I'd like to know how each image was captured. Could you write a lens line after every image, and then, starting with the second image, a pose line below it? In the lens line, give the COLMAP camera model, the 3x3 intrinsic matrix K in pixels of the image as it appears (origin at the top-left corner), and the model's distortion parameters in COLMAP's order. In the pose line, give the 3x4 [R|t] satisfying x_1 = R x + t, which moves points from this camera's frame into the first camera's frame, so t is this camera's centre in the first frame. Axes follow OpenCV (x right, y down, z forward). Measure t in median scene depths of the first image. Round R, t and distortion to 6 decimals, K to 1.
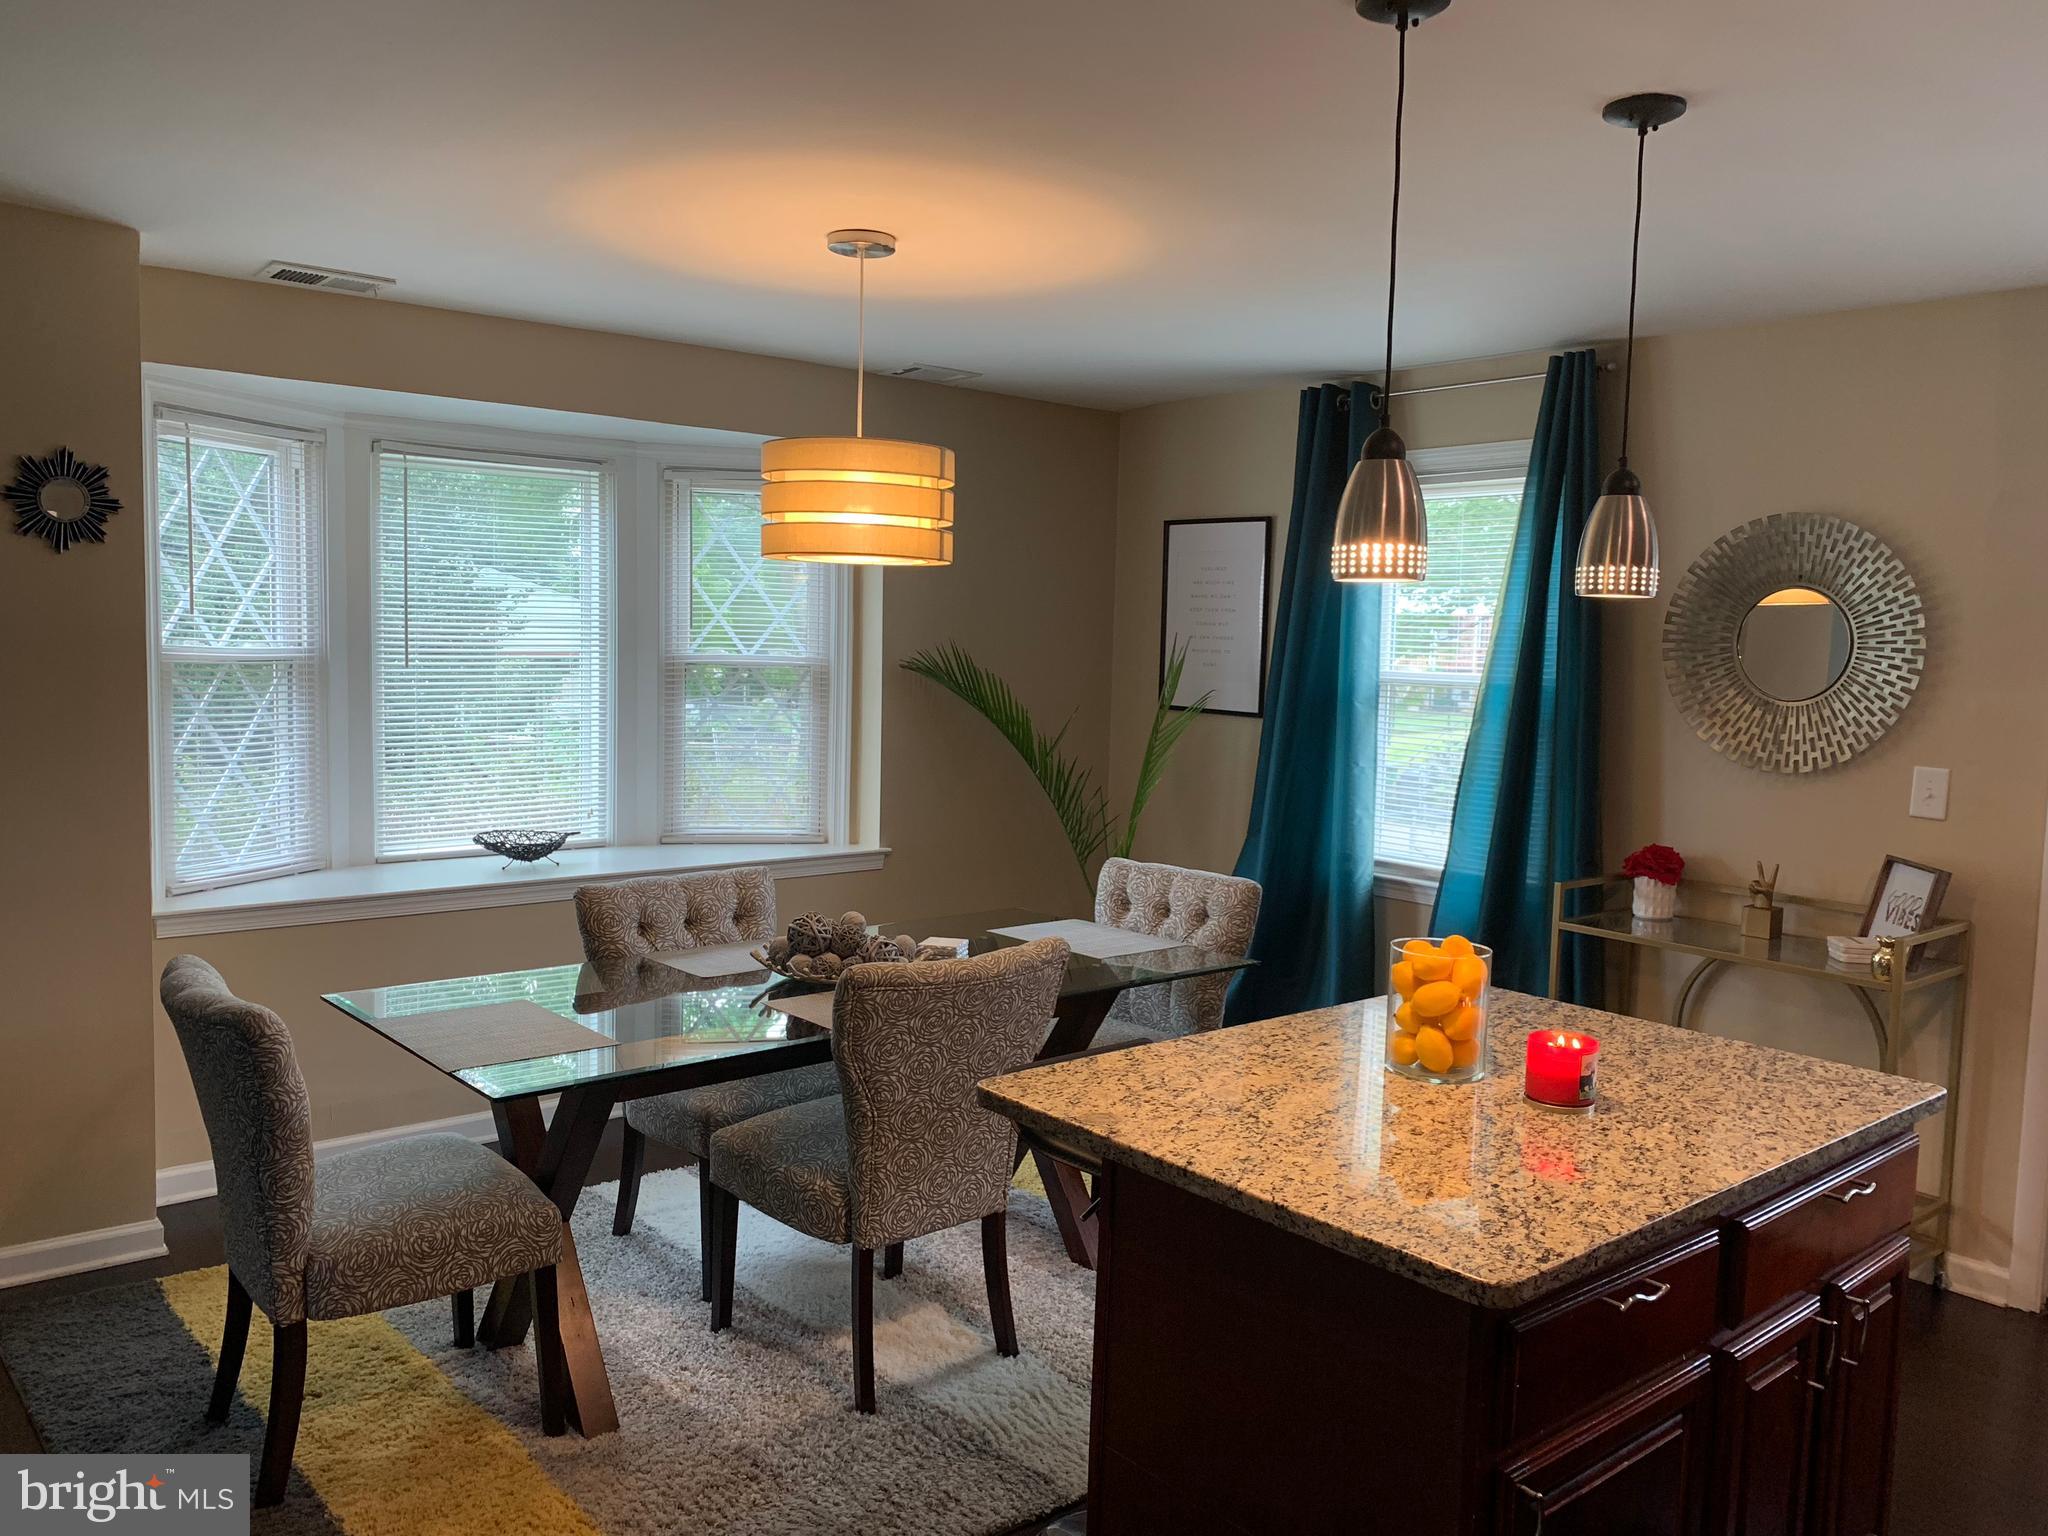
lens RADIAL K [[1558.2, 0, 1021.6], [0, 1558.2, 761.7], [0, 0, 1]] dist [0.081215, -0.101135]
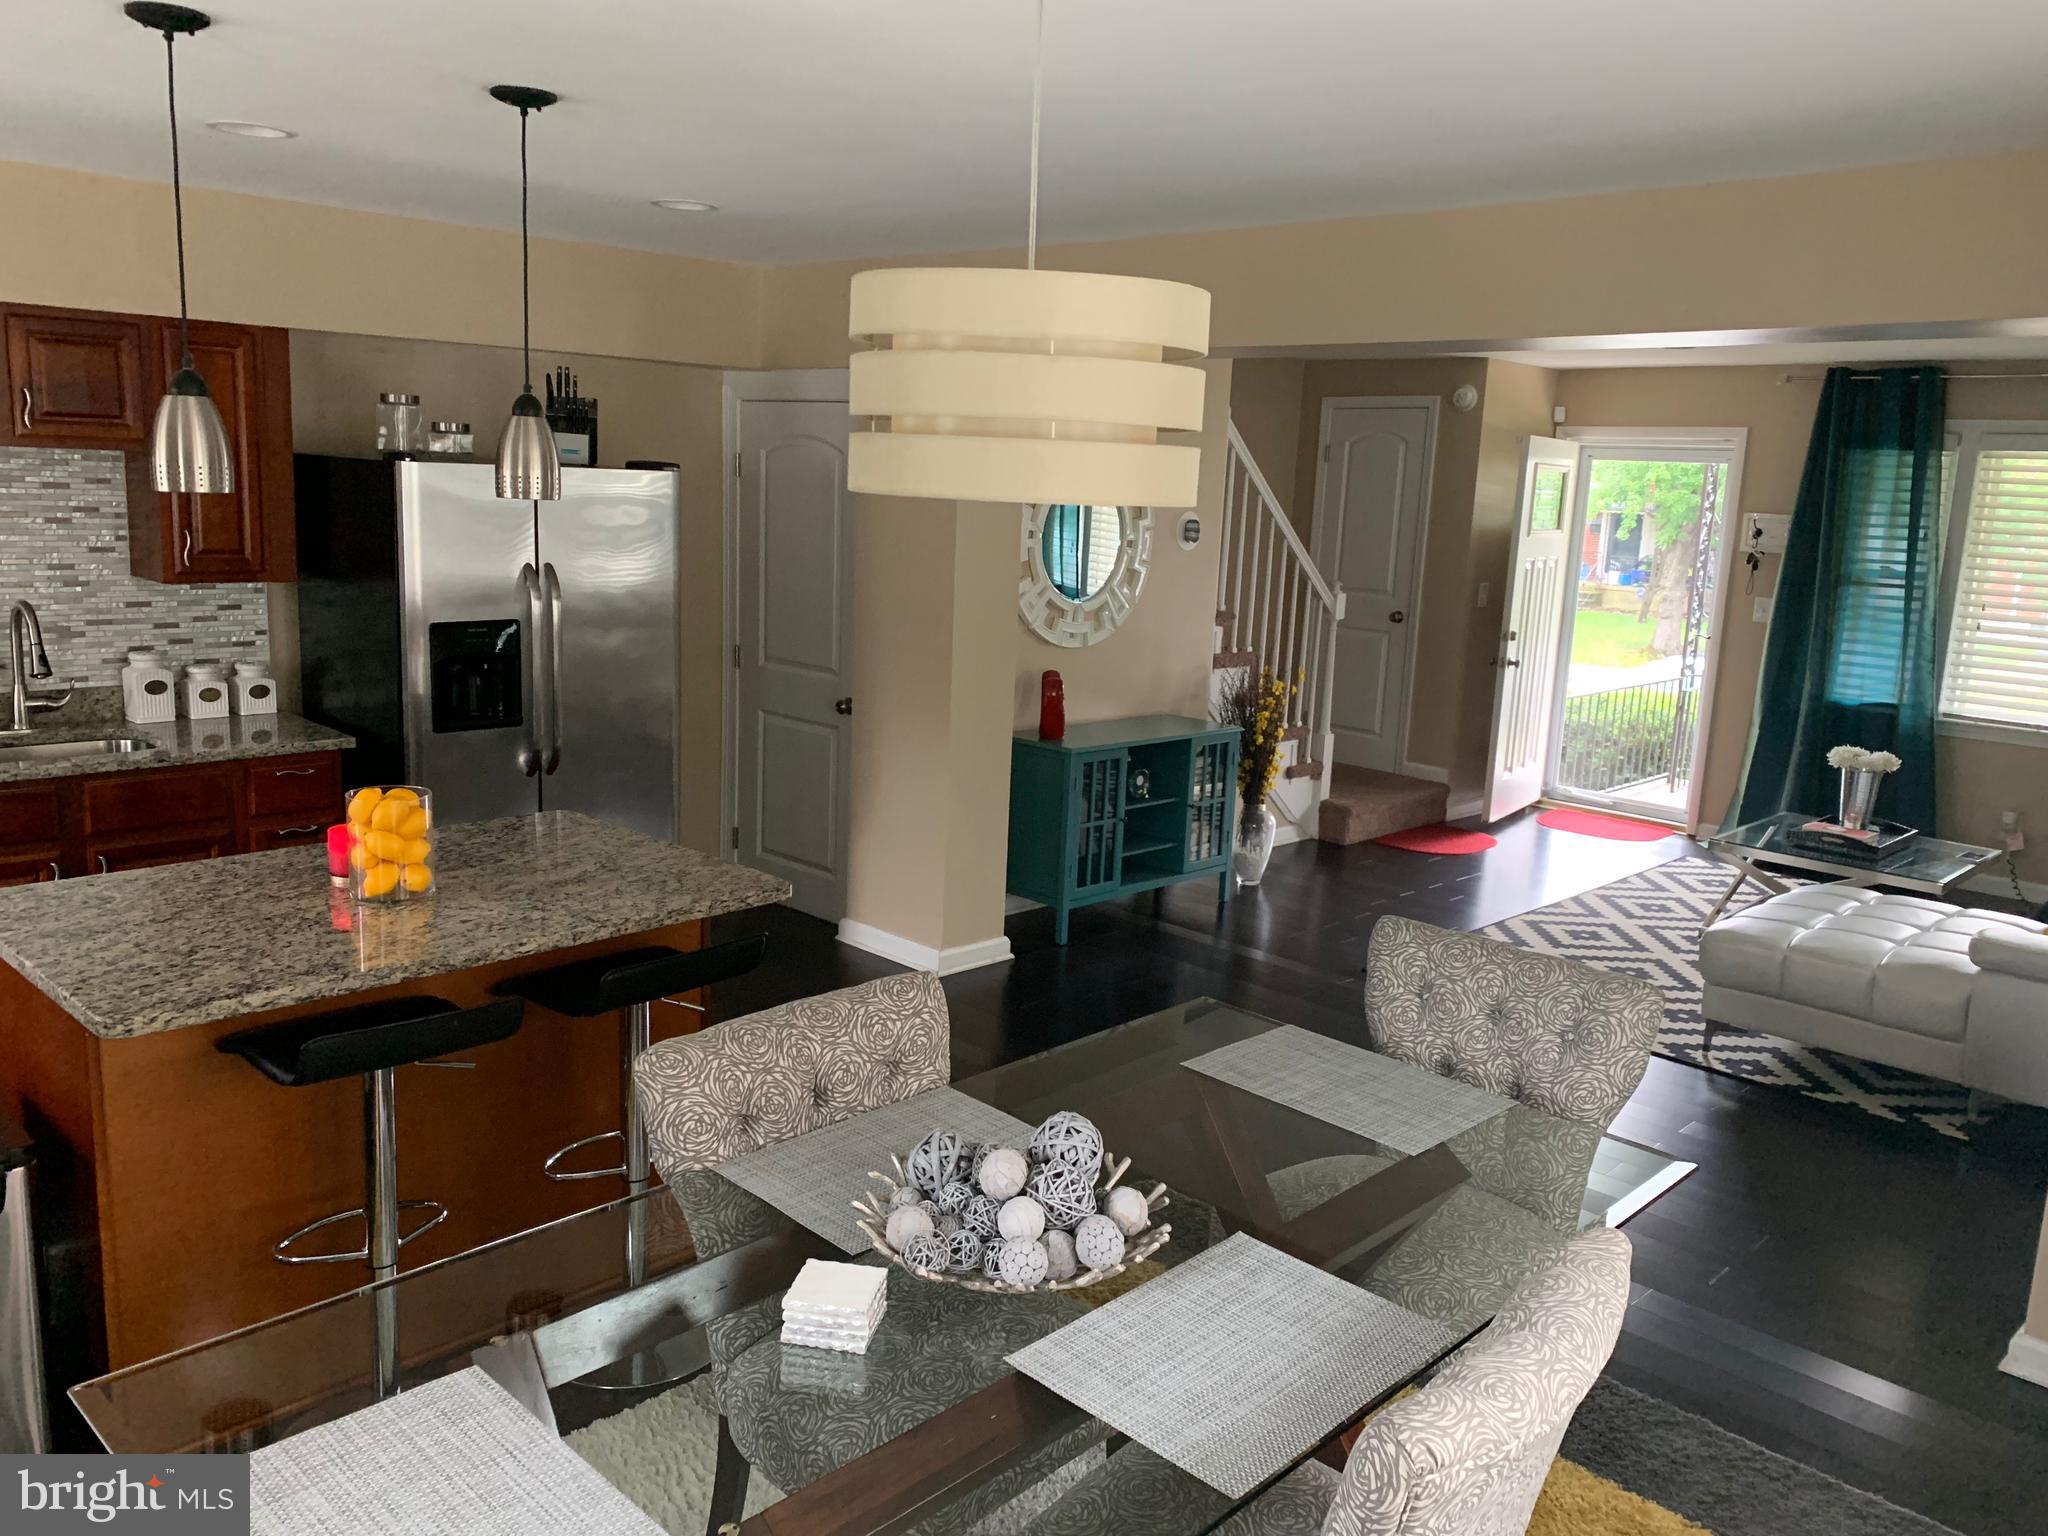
lens RADIAL K [[1558.2, 0, 1021.6], [0, 1558.2, 761.7], [0, 0, 1]] dist [0.081215, -0.101135]
pose [[-0.993077, -0.051557, -0.105542, -0.086197], [-0.077590, 0.962518, 0.259882, -0.291439], [0.088187, 0.266272, -0.959855, 2.457307]]
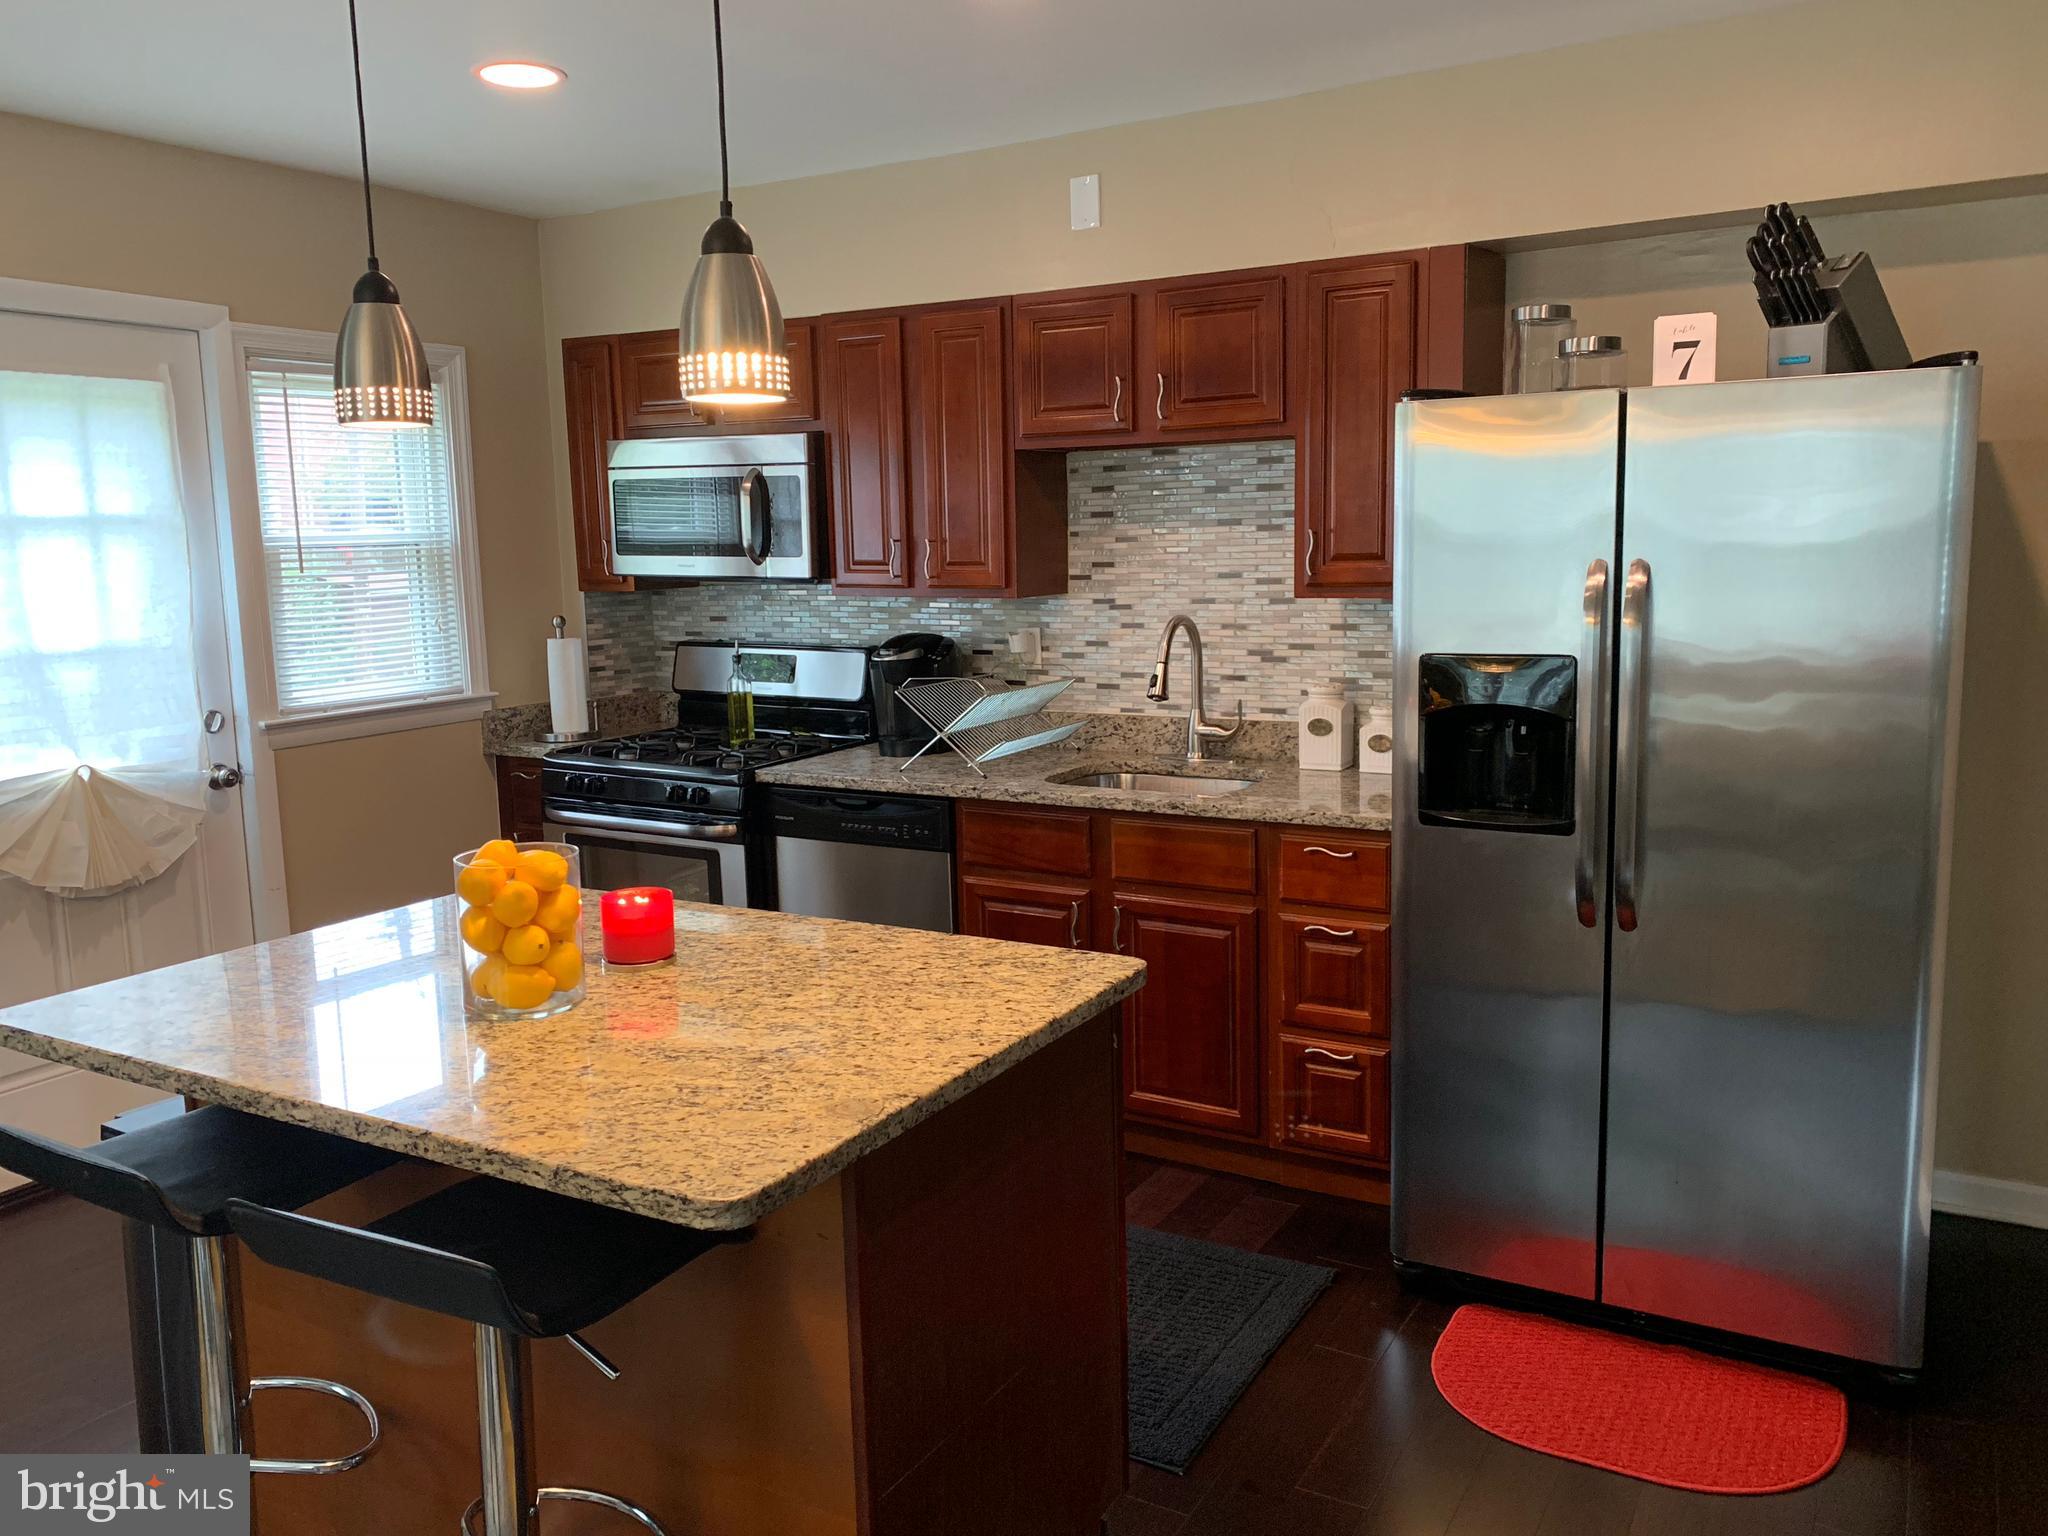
lens RADIAL K [[1558.2, 0, 1021.6], [0, 1558.2, 761.7], [0, 0, 1]] dist [0.081215, -0.101135]
pose [[-0.334785, -0.161214, 0.928401, -0.647632], [0.088790, 0.975475, 0.201406, -0.080603], [-0.938102, 0.149860, -0.312260, 1.121690]]
